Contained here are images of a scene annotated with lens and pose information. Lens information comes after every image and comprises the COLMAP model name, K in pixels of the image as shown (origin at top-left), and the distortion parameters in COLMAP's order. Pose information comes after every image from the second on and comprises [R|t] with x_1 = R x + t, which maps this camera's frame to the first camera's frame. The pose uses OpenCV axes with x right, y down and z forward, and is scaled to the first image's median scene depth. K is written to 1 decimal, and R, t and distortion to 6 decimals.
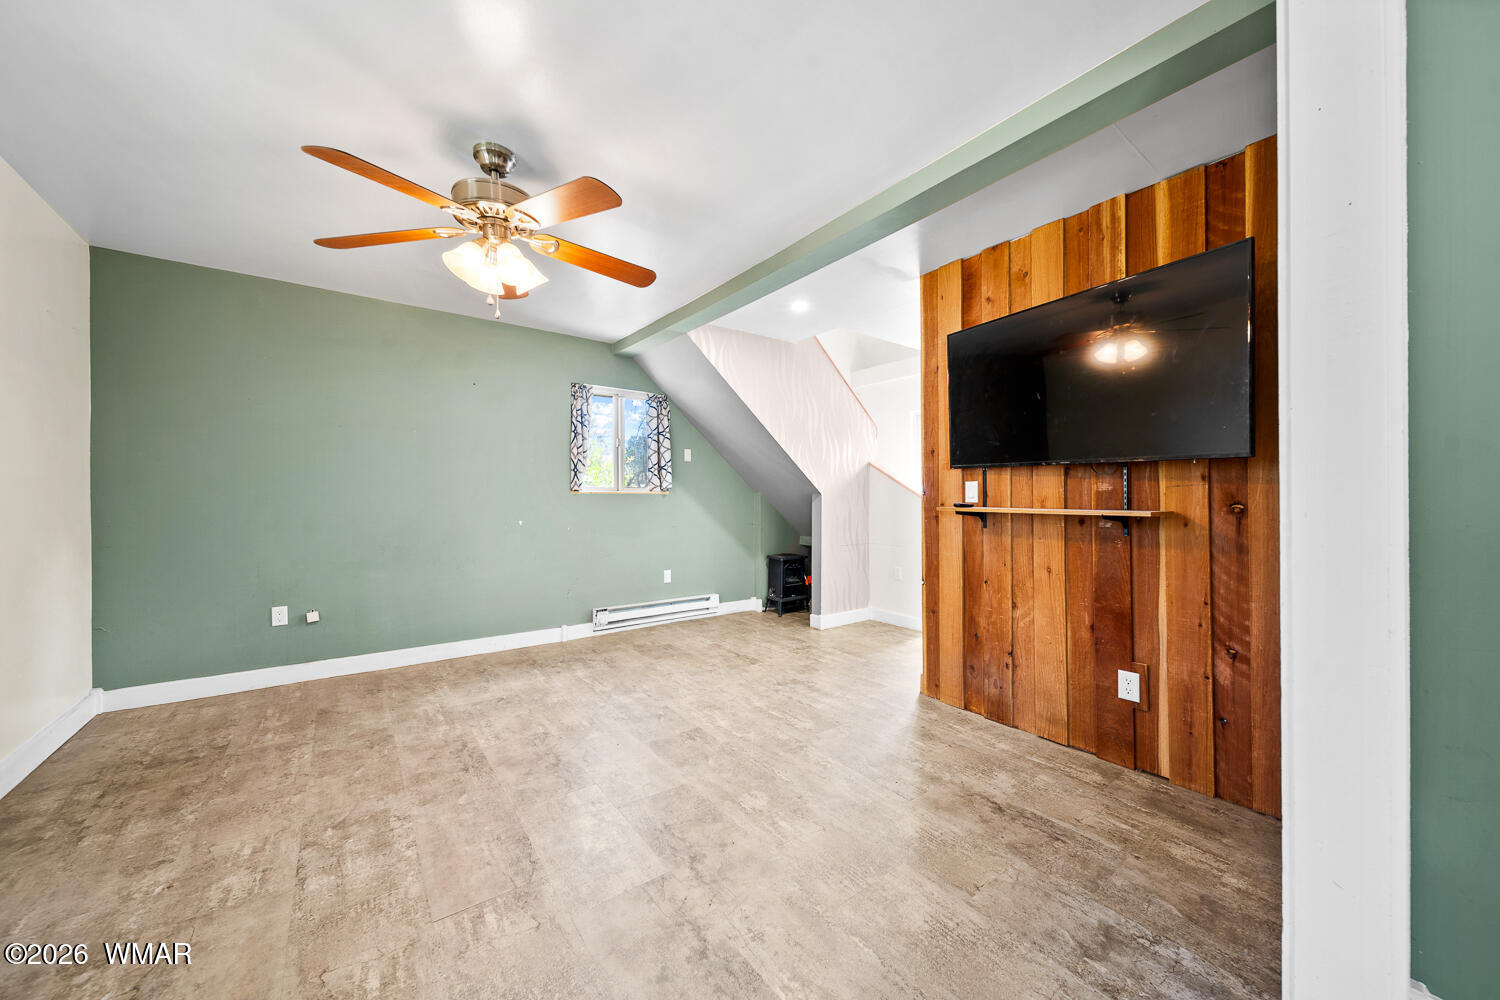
lens RADIAL K [[533.4, 0, 745.8], [0, 533.4, 498.2], [0, 0, 1]] dist [0.013759, -0.000084]
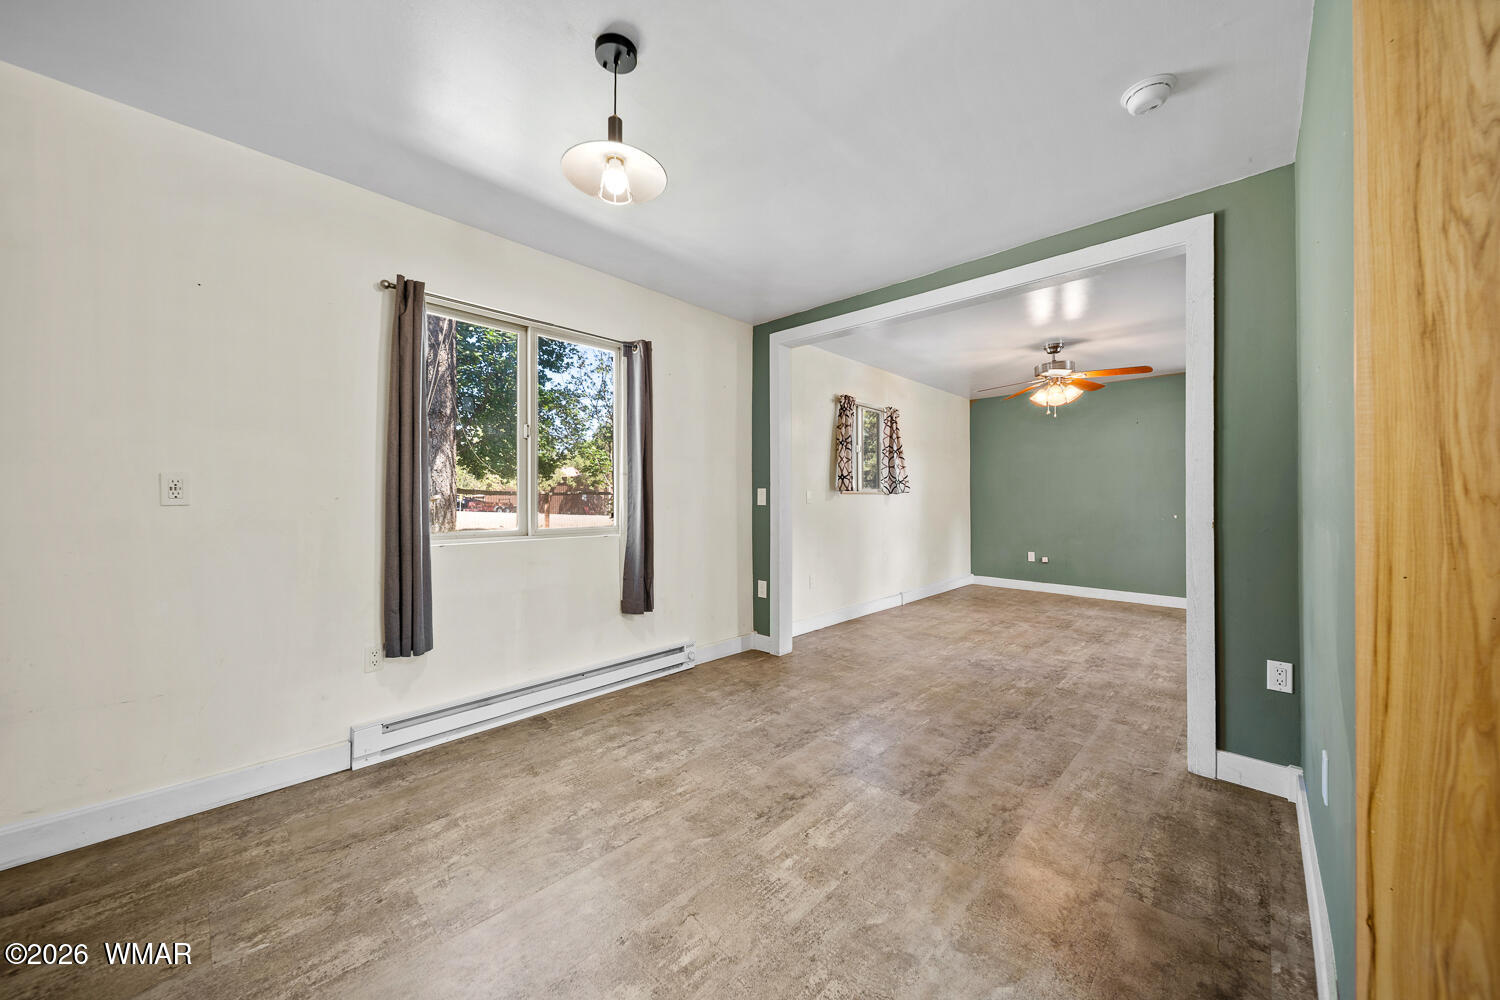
lens RADIAL K [[530.4, 0, 748.2], [0, 530.4, 500.9], [0, 0, 1]] dist [0.012051, -0.003972]
pose [[0.164620, 0.004306, -0.986348, 1.088052], [0.000074, 0.999990, 0.004378, -0.001940], [0.986357, -0.000794, 0.164618, -0.448538]]
